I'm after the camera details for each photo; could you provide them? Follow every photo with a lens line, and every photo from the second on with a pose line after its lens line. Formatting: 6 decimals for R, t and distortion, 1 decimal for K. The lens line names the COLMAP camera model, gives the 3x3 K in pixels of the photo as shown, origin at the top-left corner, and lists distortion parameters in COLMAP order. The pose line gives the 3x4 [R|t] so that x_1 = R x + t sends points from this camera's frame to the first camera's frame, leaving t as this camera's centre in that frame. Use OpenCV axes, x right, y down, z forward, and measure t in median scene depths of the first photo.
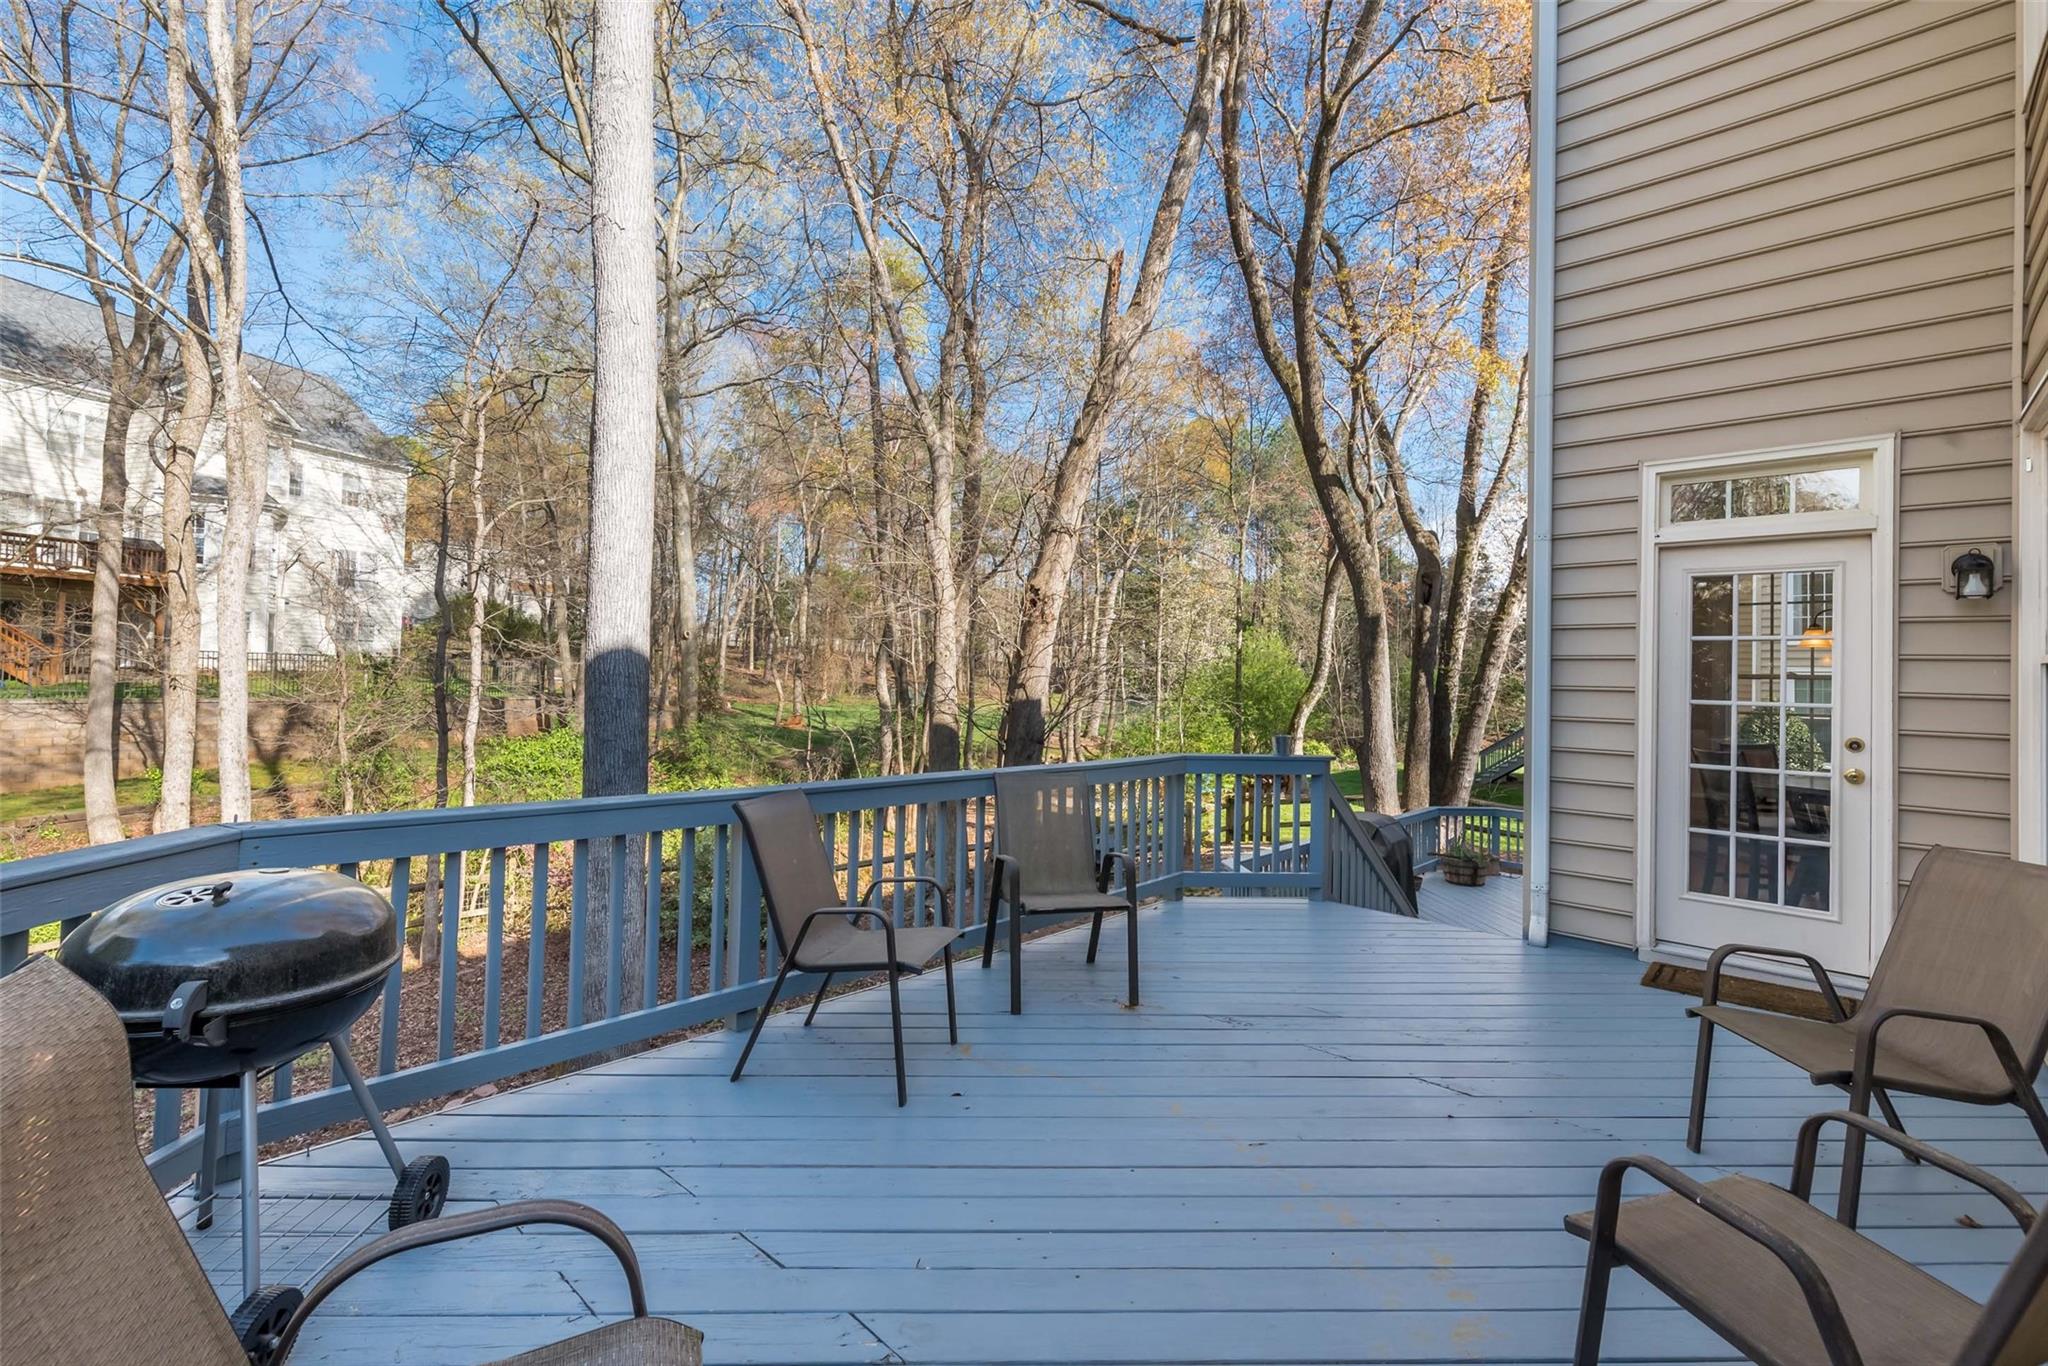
lens RADIAL K [[903.8, 0, 1007.4], [0, 903.8, 663.2], [0, 0, 1]] dist [0.002098, 0.000524]
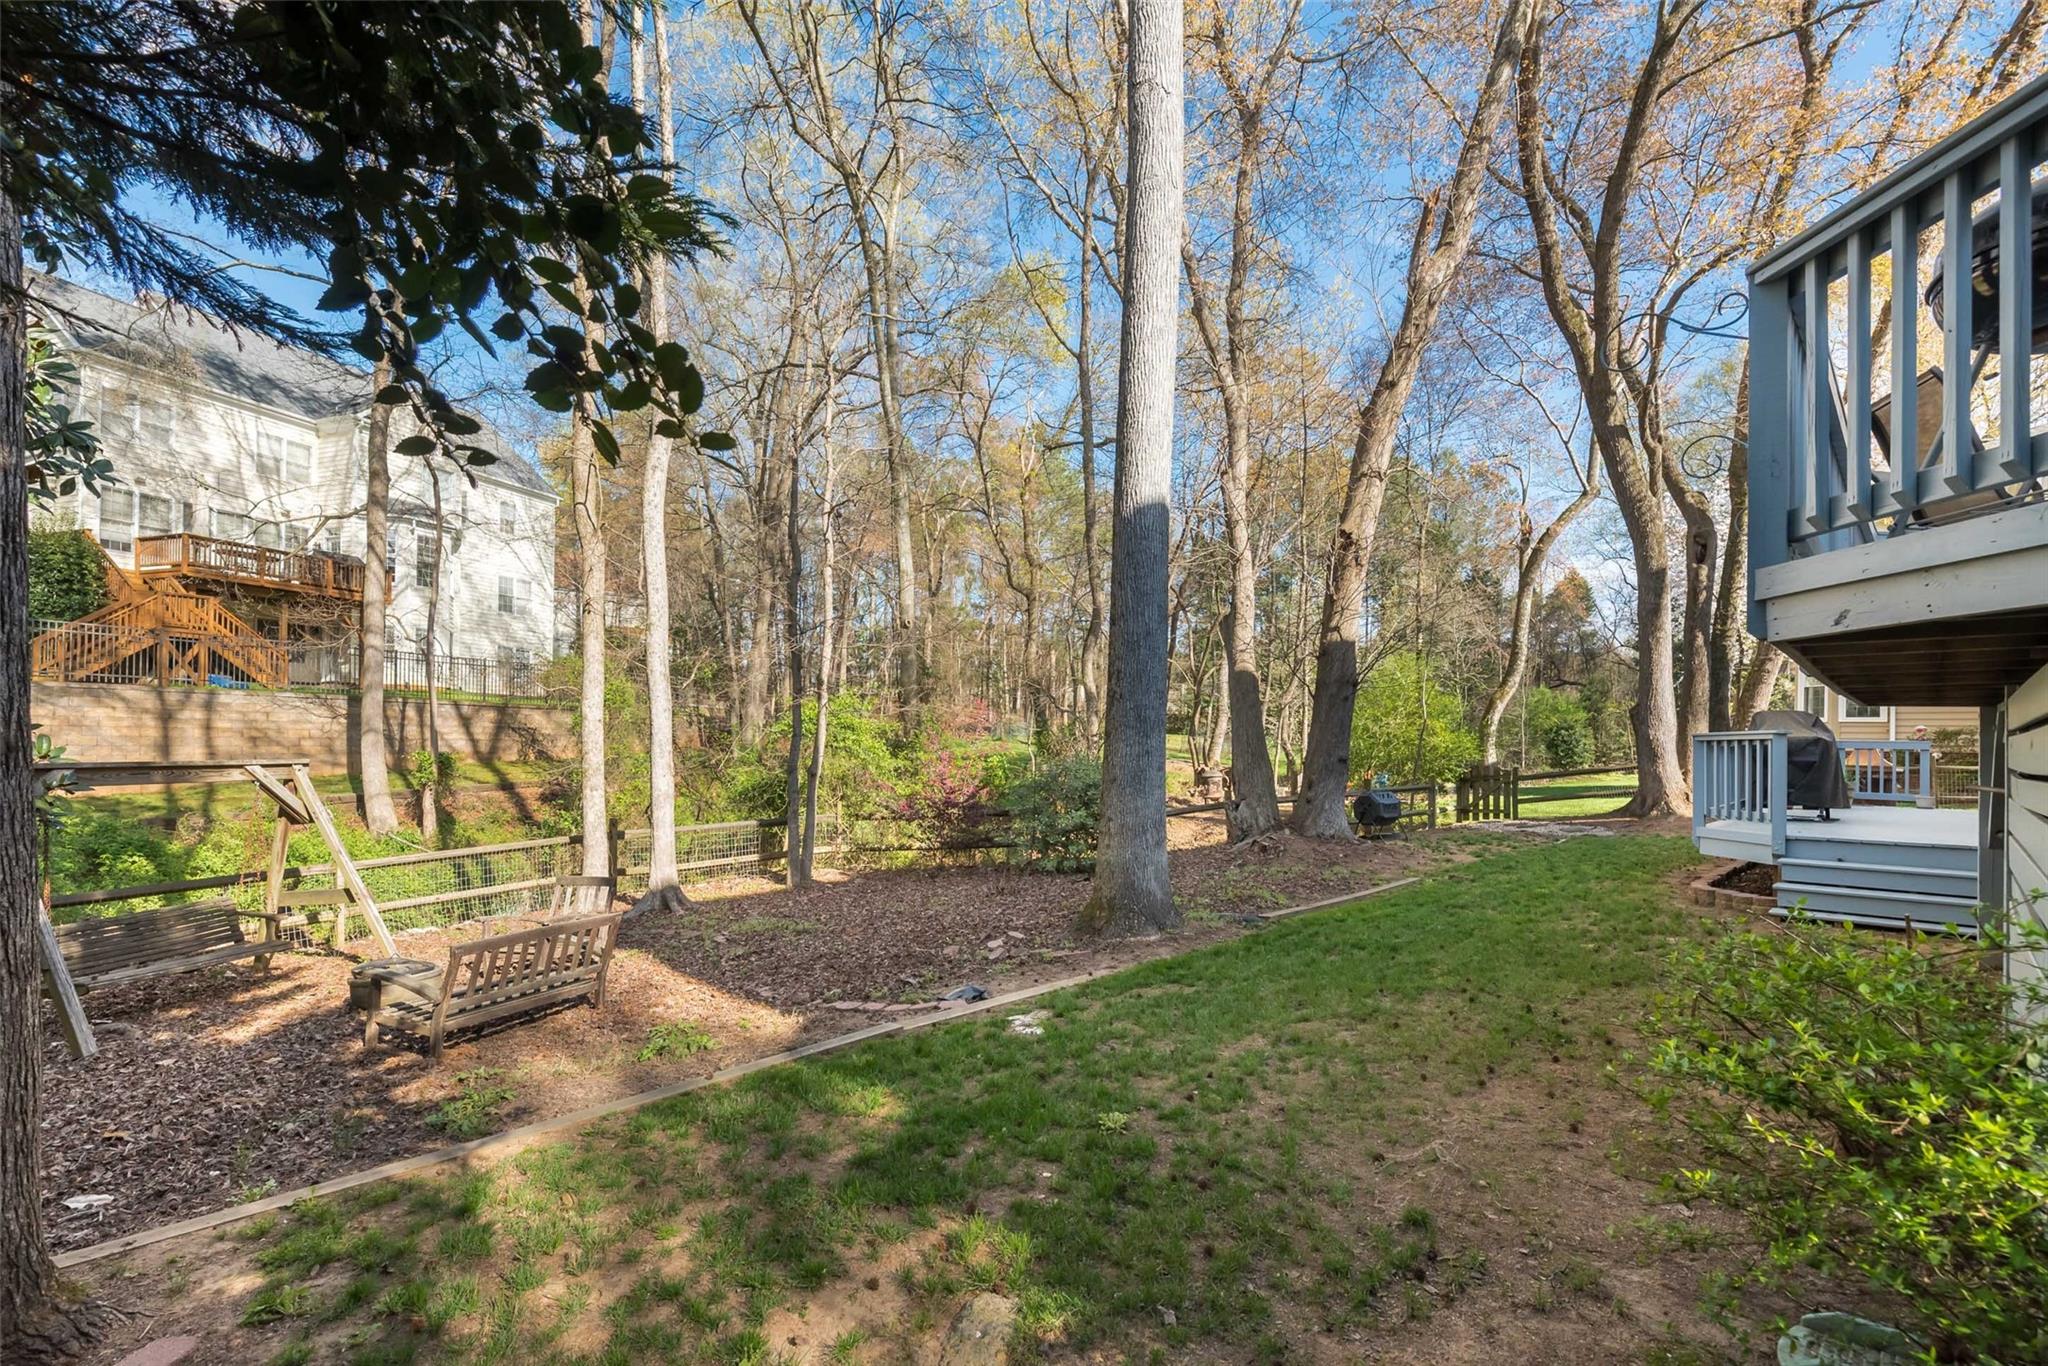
lens RADIAL K [[910.6, 0, 1024.3], [0, 910.6, 730.3], [0, 0, 1]] dist [0.002934, 0.000169]
pose [[0.998806, -0.007542, -0.048276, -0.236162], [0.008301, 0.999845, 0.015545, 0.100061], [0.048151, -0.015927, 0.998713, -0.026833]]
